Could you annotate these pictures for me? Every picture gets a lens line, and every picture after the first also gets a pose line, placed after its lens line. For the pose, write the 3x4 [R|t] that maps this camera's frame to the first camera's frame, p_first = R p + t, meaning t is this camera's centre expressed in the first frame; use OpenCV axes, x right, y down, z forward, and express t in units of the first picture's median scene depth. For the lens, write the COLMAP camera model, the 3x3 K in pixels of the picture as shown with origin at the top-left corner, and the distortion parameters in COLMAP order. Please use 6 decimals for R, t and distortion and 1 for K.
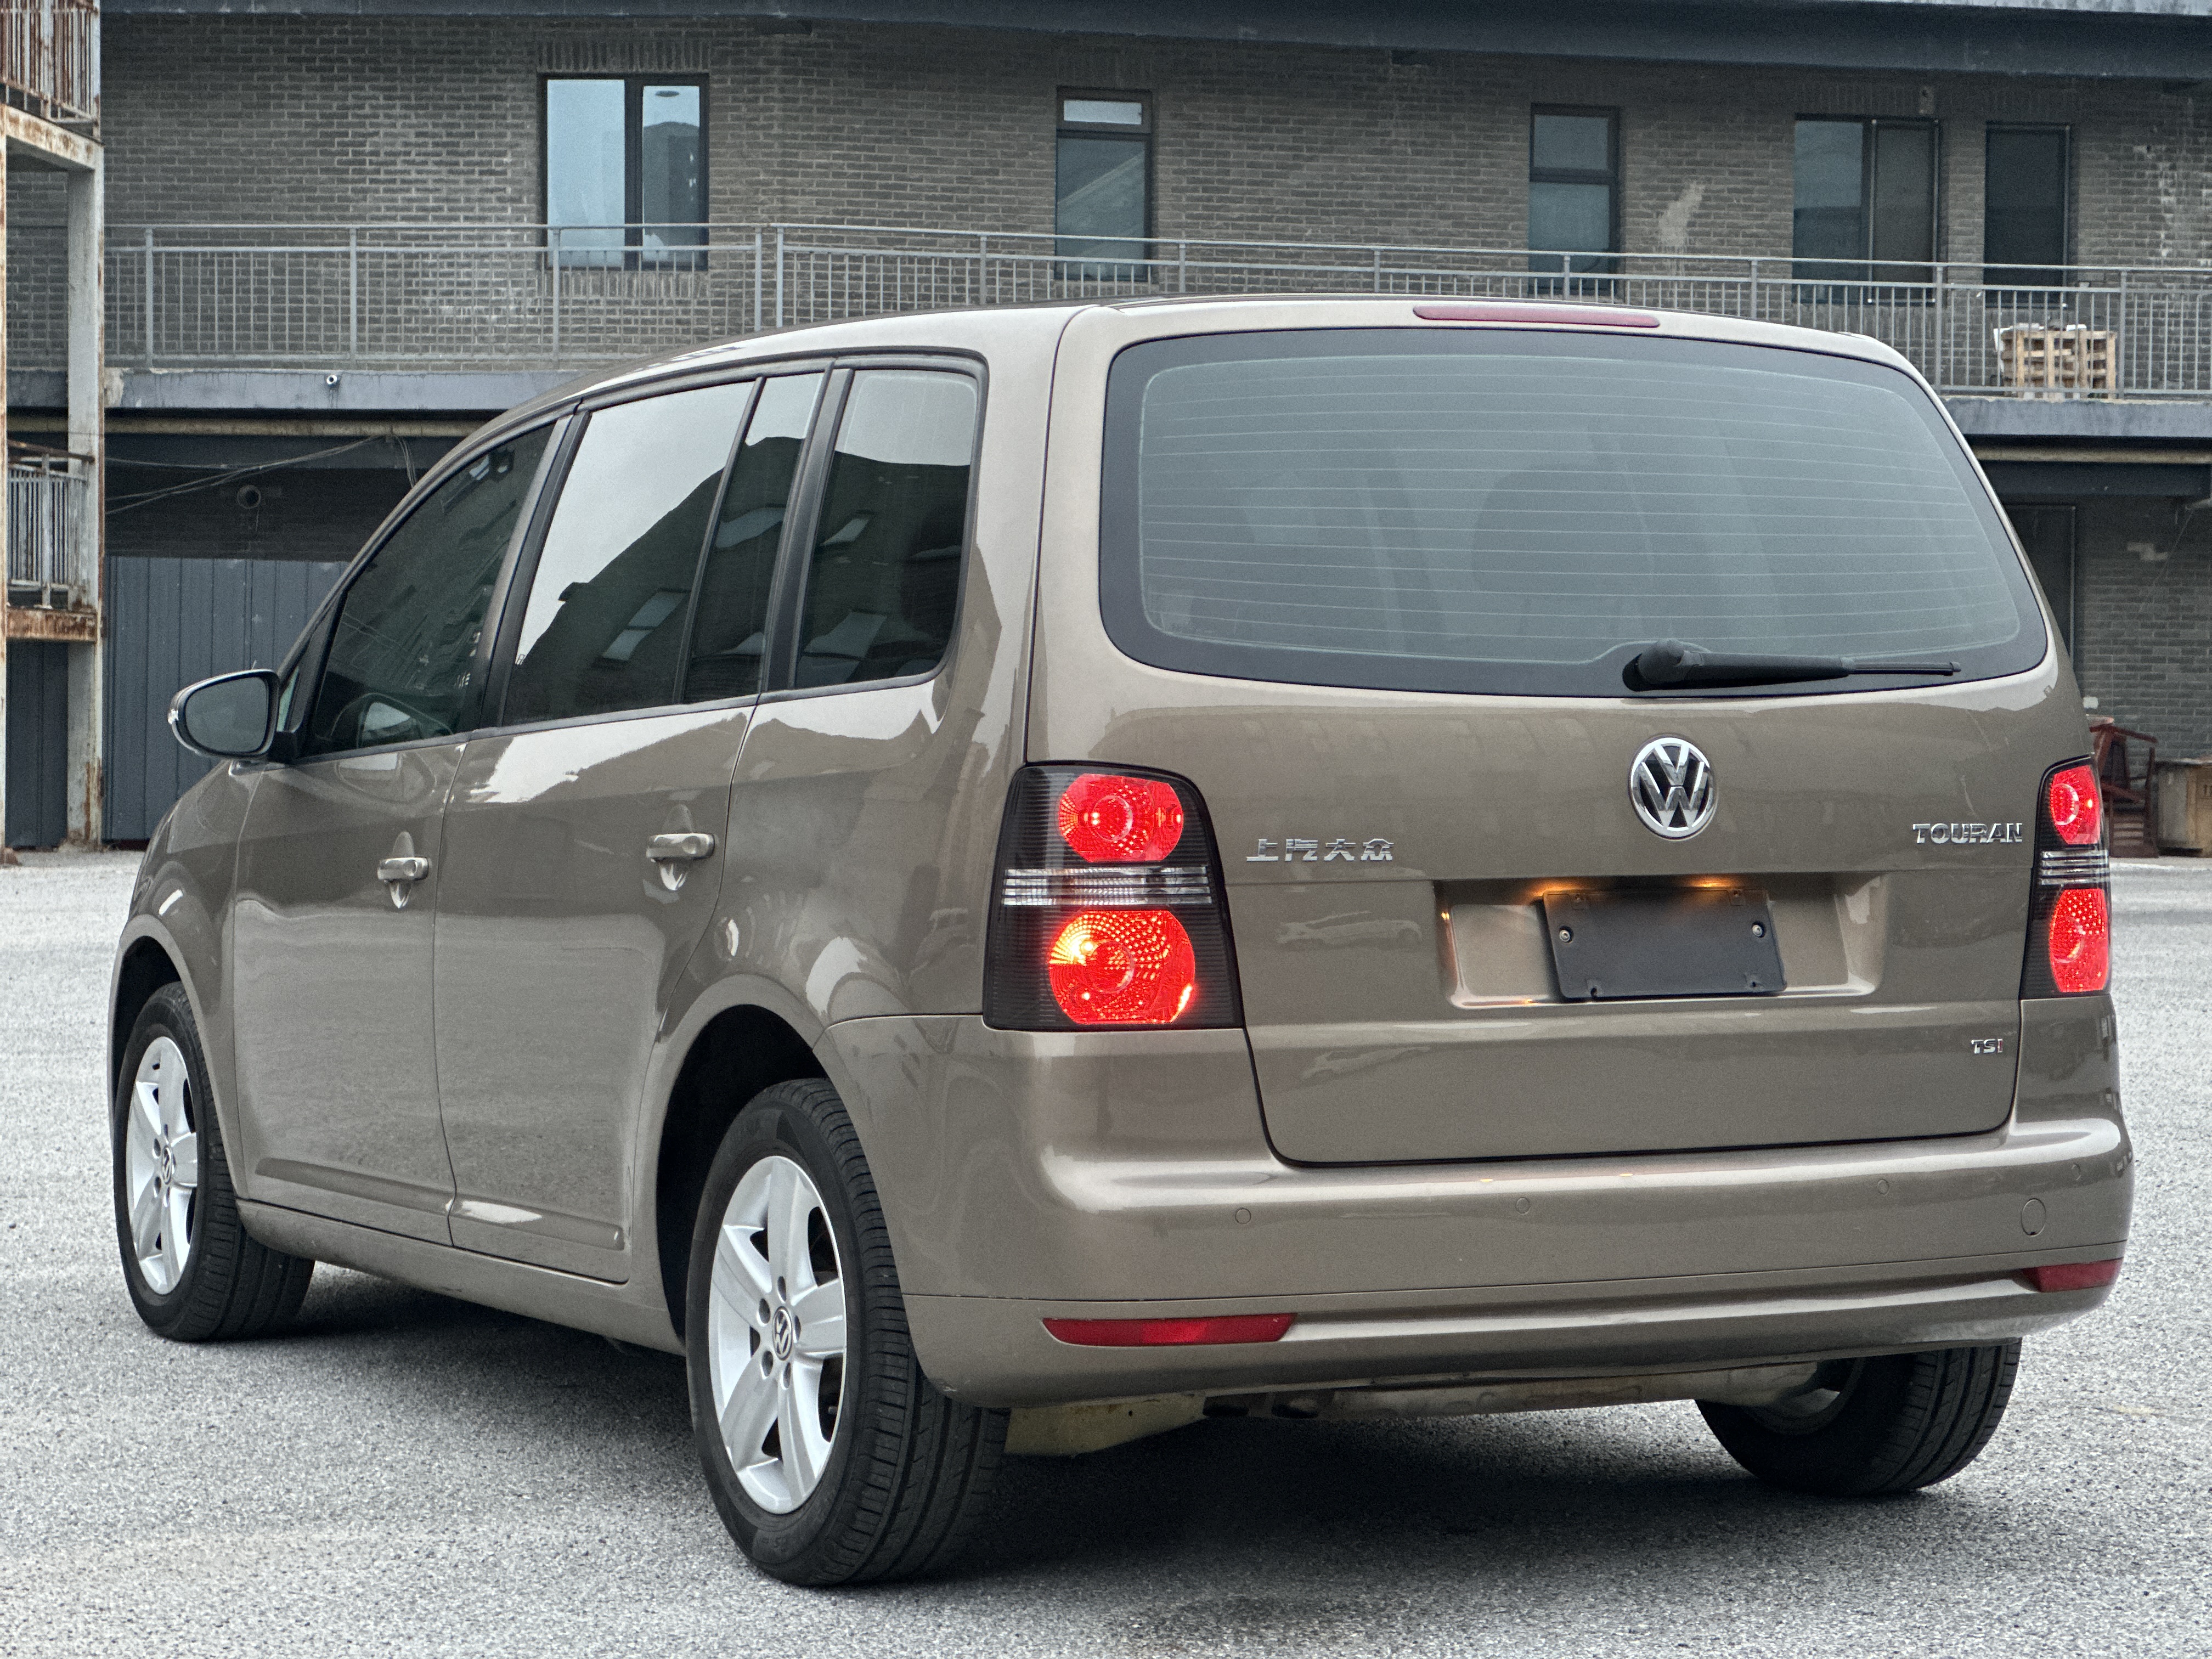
lens RADIAL K [[4927.5, 0, 1115.3], [0, 4927.5, 823.2], [0, 0, 1]] dist [0.209715, 0.000000]
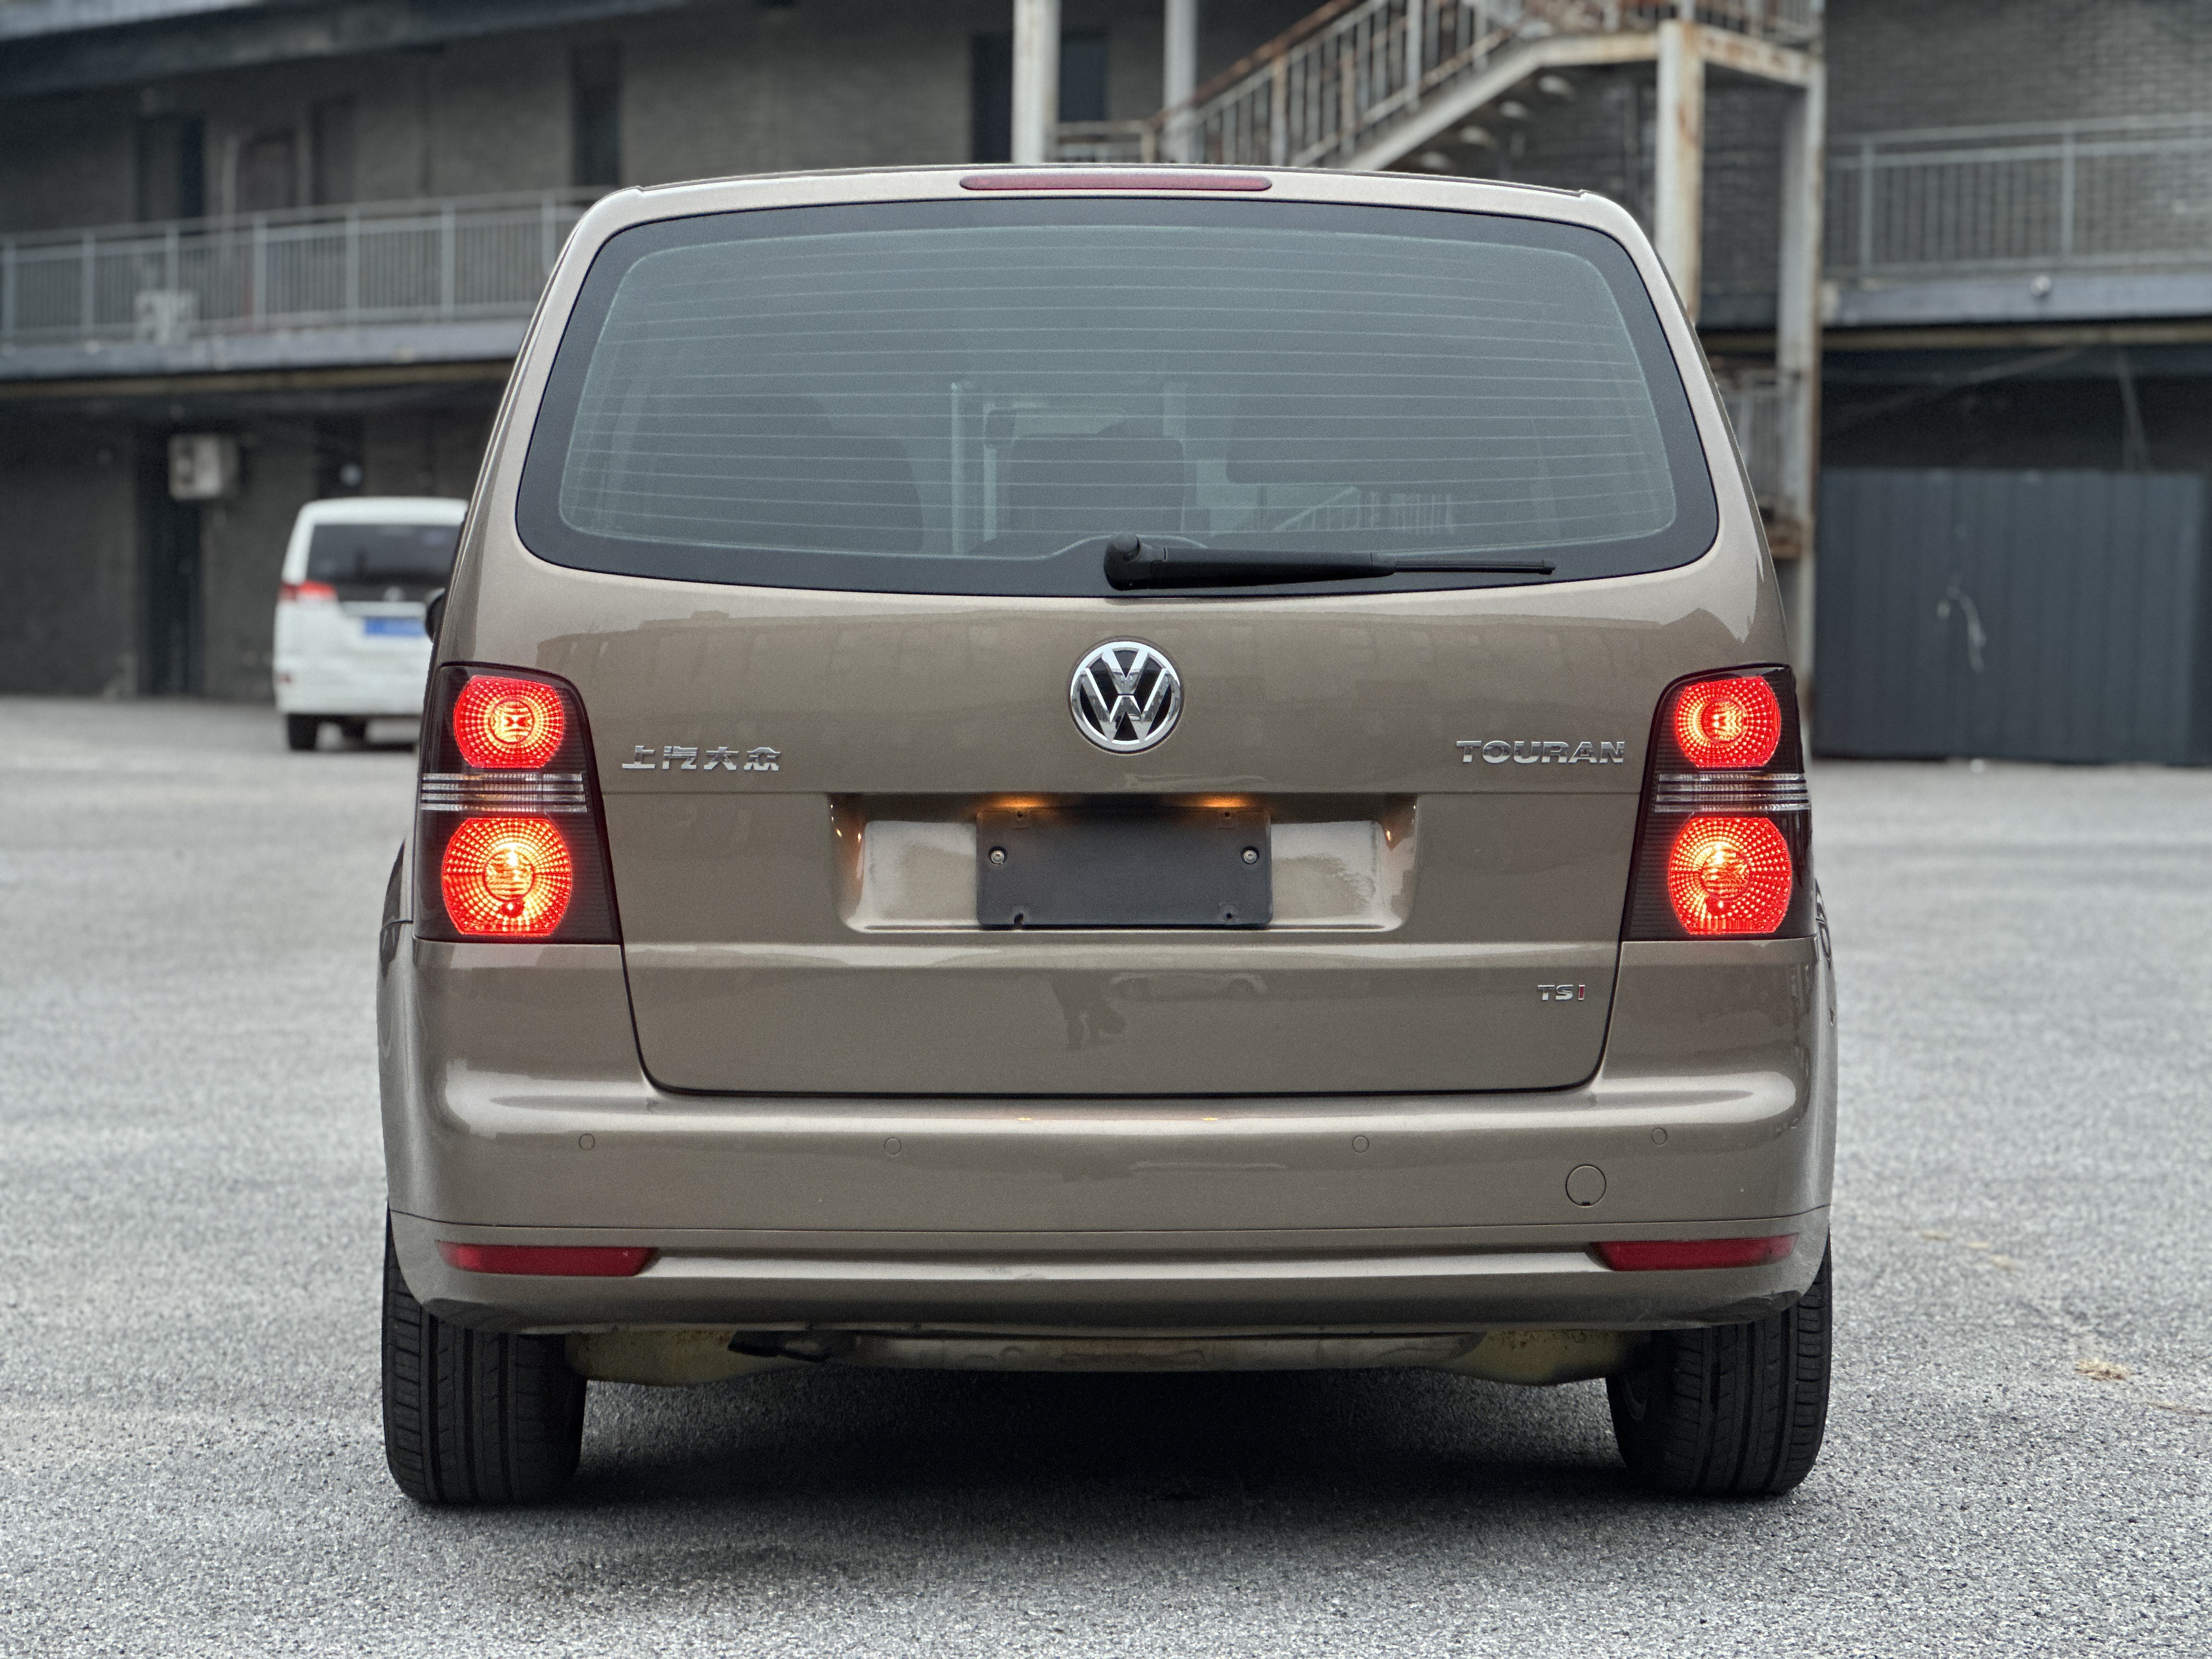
lens RADIAL K [[4927.5, 0, 1105.1], [0, 4927.5, 822.5], [0, 0, 1]] dist [0.209715, 0.000000]
pose [[0.905477, 0.019653, -0.423940, 0.472440], [-0.012693, 0.999734, 0.019234, -0.001312], [0.424205, -0.012035, 0.905486, 0.165686]]
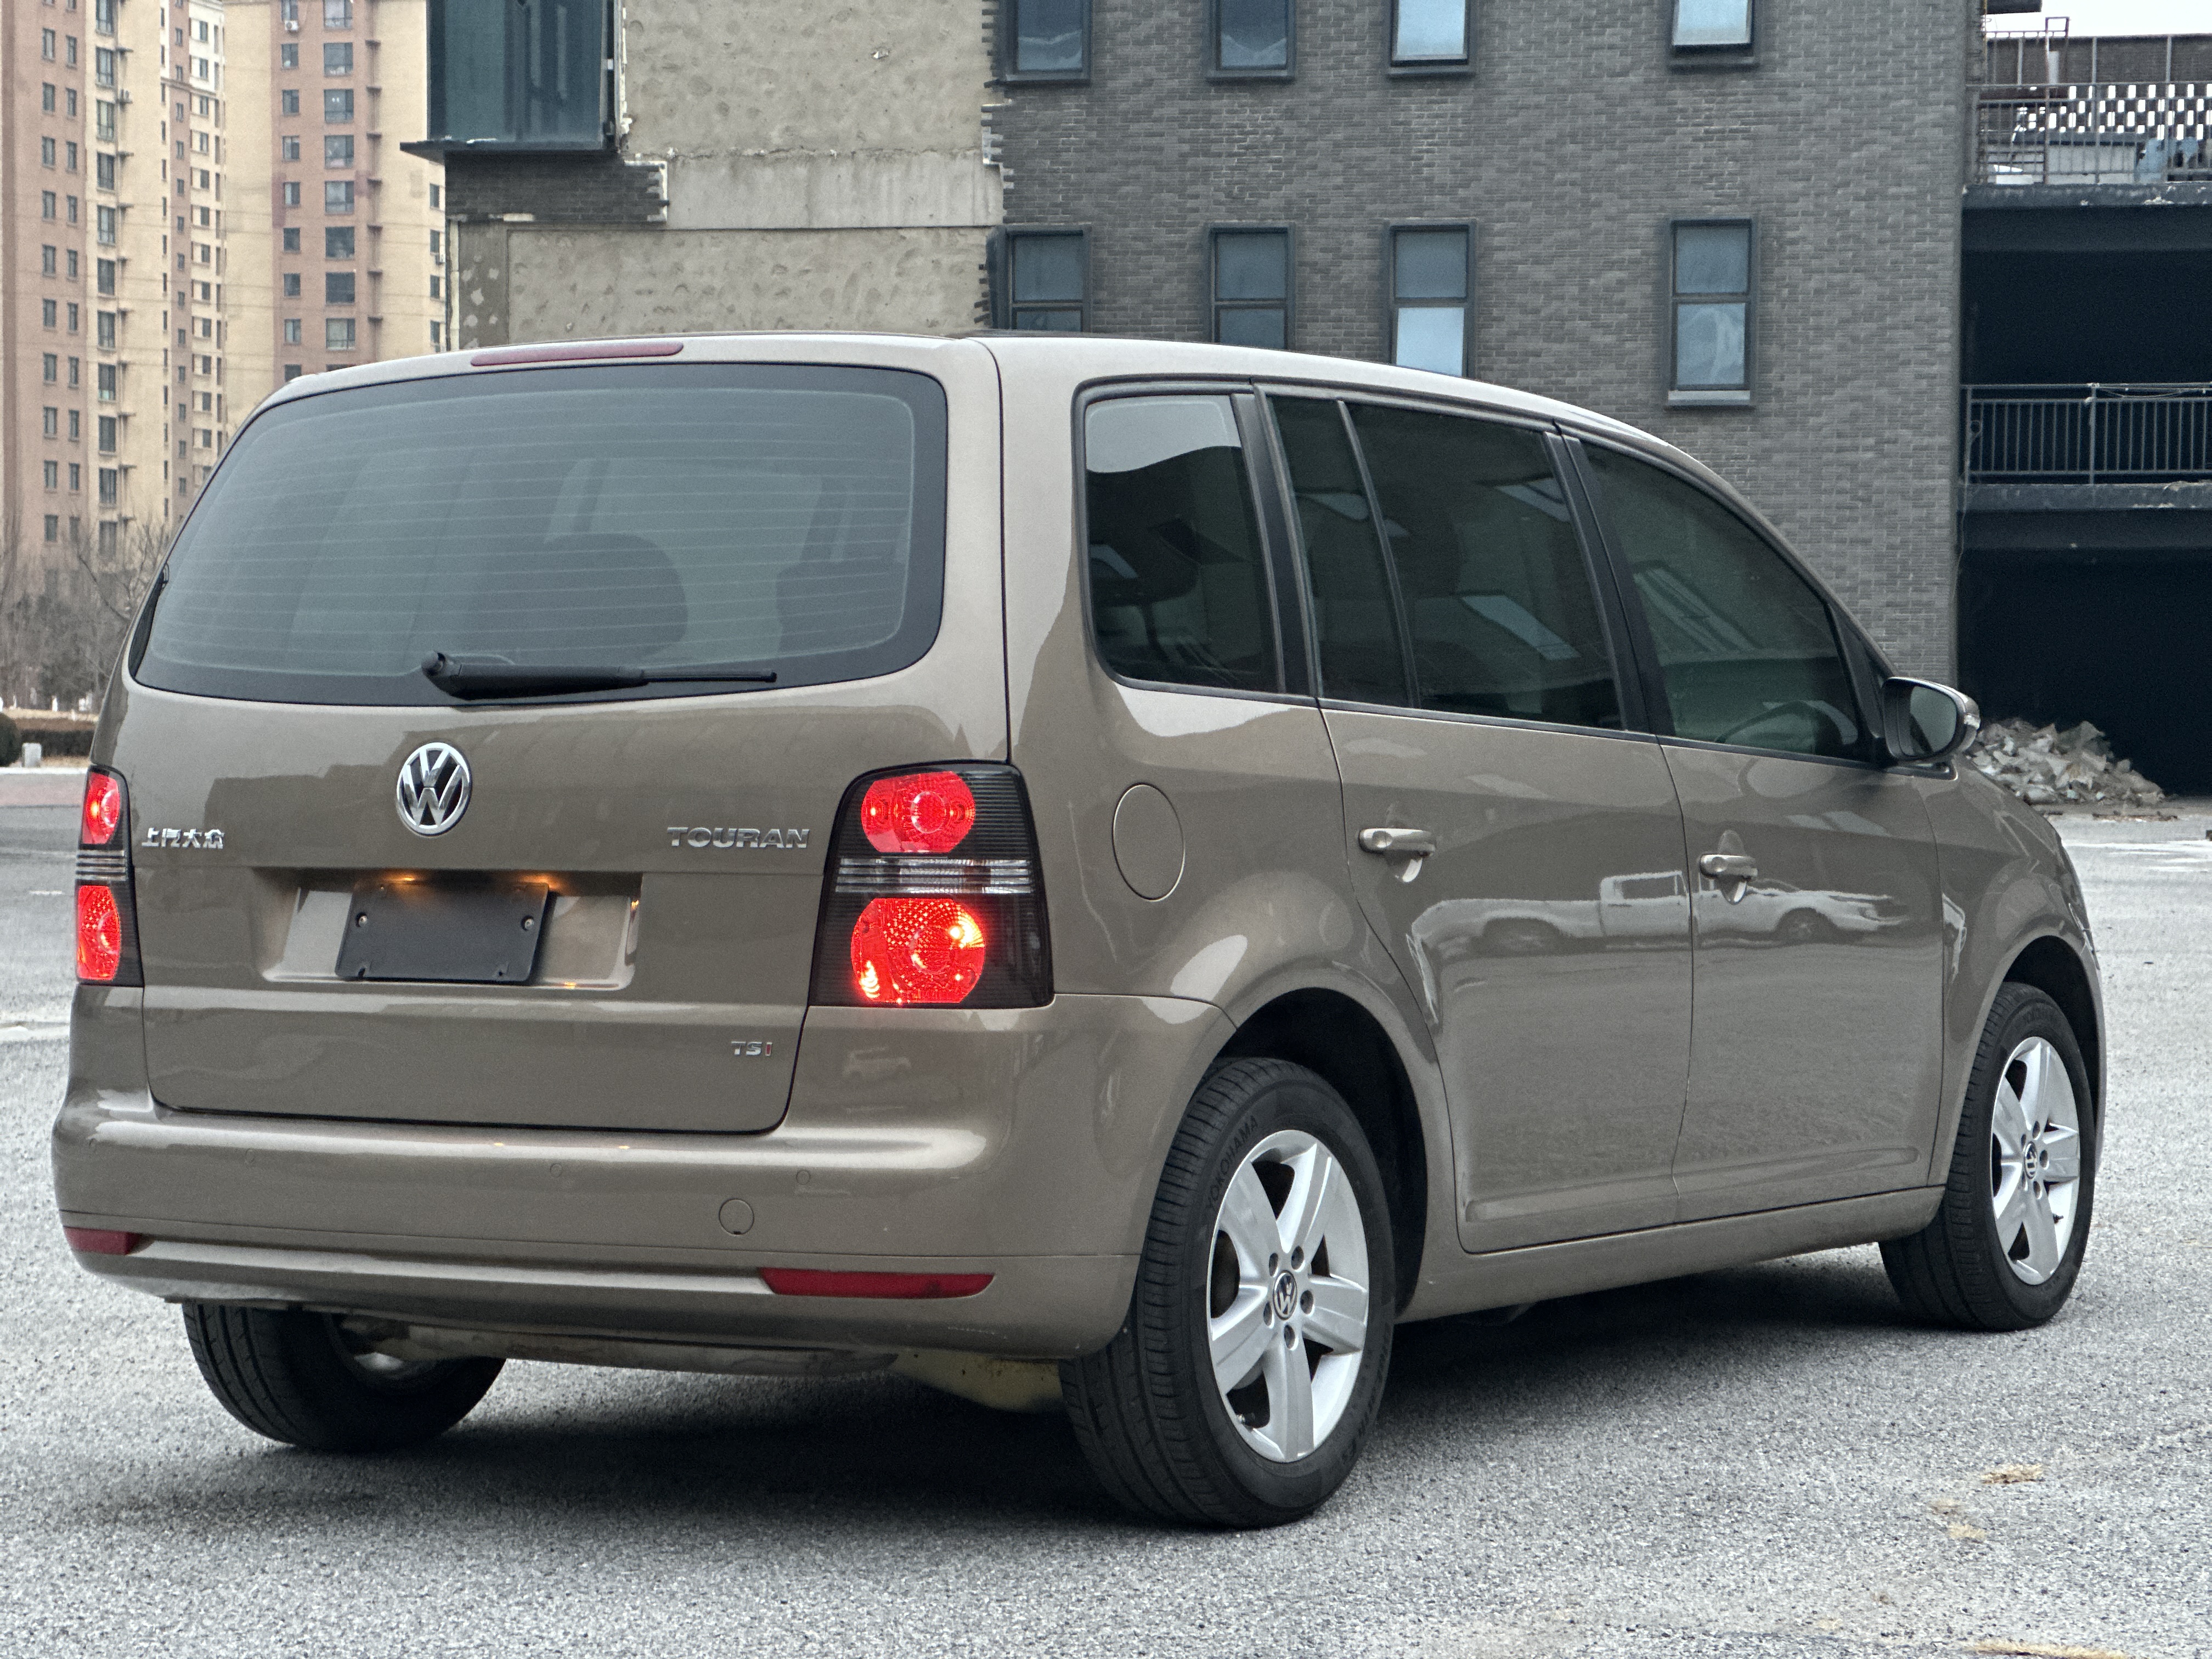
lens RADIAL K [[4927.5, 0, 1105.9], [0, 4927.5, 842.3], [0, 0, 1]] dist [0.209715, 0.000000]
pose [[0.511118, 0.019976, -0.859279, 1.070874], [-0.013403, 0.999794, 0.015270, -0.013366], [0.859406, 0.003712, 0.511280, 0.543943]]
